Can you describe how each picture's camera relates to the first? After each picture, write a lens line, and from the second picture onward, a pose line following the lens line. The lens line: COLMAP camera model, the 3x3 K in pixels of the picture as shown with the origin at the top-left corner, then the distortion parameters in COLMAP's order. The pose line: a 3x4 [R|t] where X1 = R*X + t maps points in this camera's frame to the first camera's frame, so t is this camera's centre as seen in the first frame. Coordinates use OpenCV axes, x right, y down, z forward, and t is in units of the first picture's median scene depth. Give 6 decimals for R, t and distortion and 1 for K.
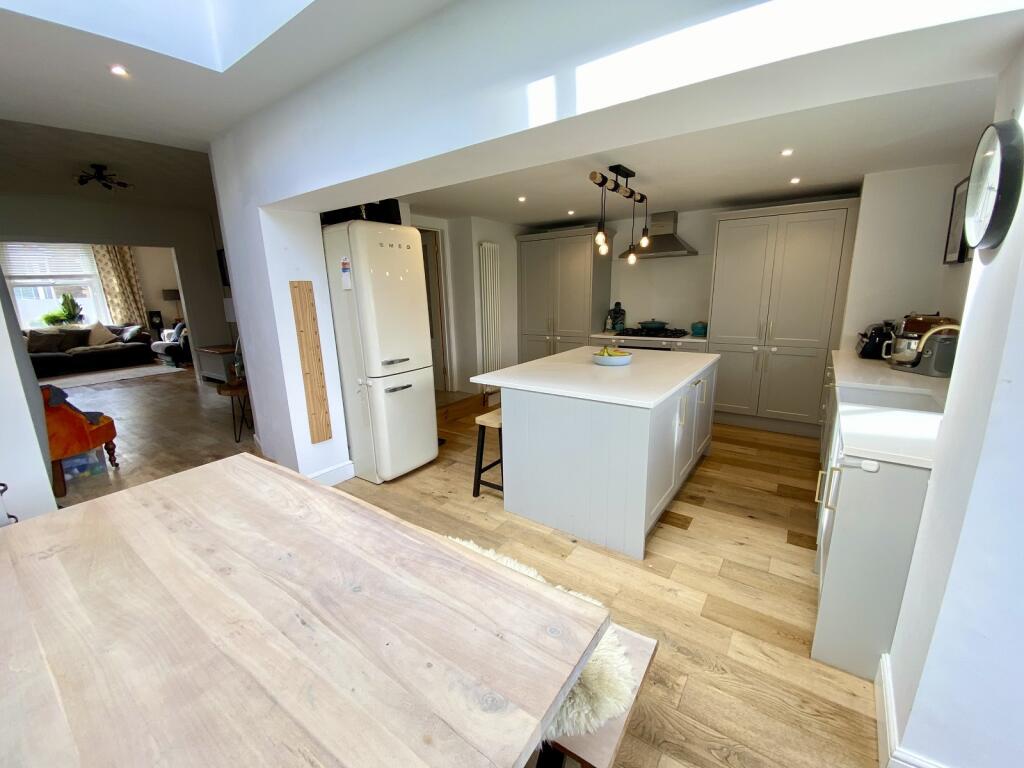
lens RADIAL K [[432.6, 0, 515.2], [0, 432.6, 393.3], [0, 0, 1]] dist [-0.002087, -0.000760]
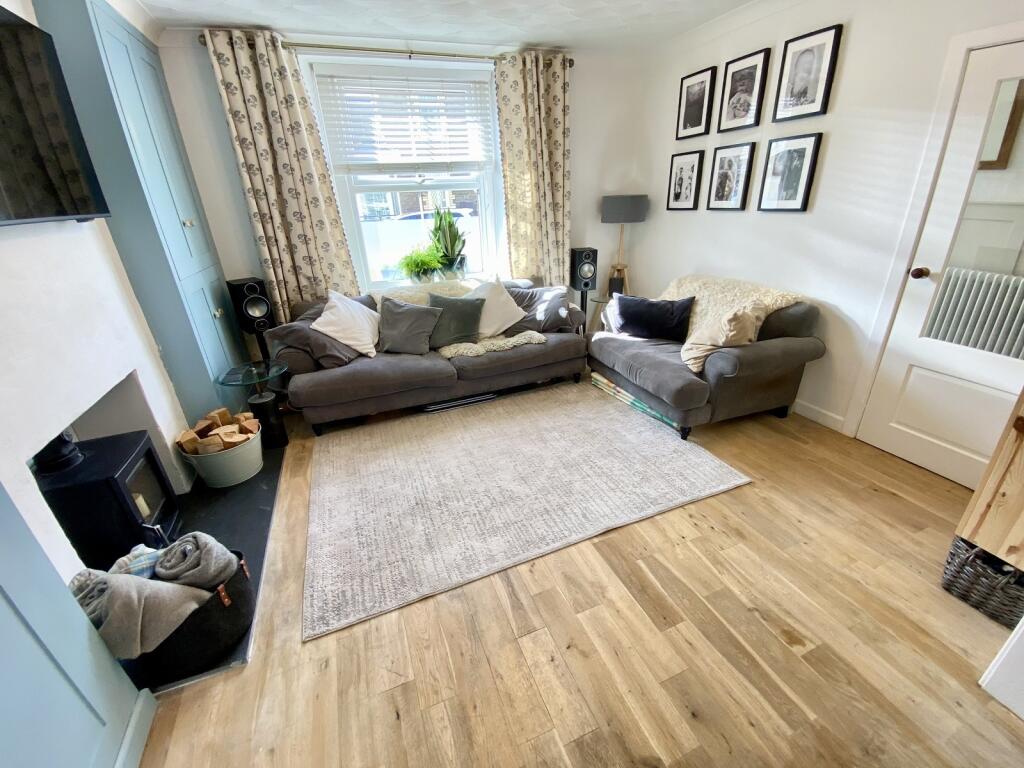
lens RADIAL K [[432.6, 0, 515.2], [0, 432.6, 393.3], [0, 0, 1]] dist [-0.002087, -0.000760]
pose [[0.847679, 0.209909, -0.487214, -0.709541], [-0.110378, 0.968077, 0.225041, -0.152233], [0.518899, -0.136985, 0.843788, 0.625374]]
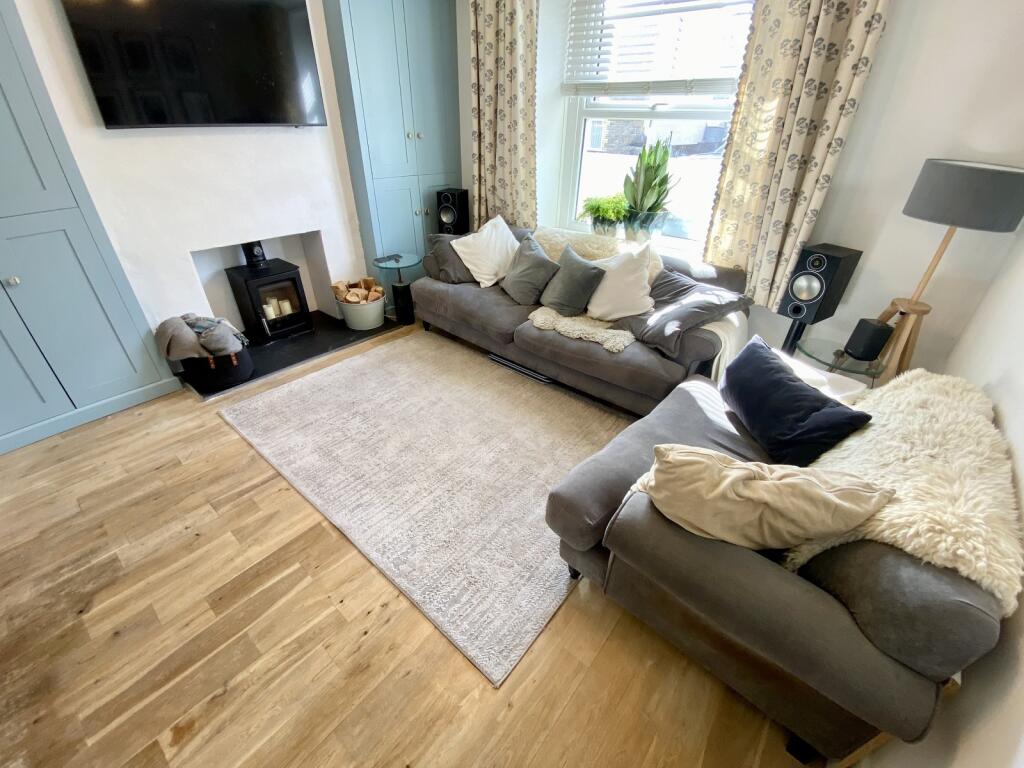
lens RADIAL K [[415.1, 0, 462.2], [0, 415.1, 382.4], [0, 0, 1]] dist [0.000989, -0.011071]
pose [[-0.104531, 0.554325, -0.825710, -0.638492], [-0.250096, 0.788926, 0.561292, -0.226036], [0.962562, 0.265179, 0.056168, 0.874837]]
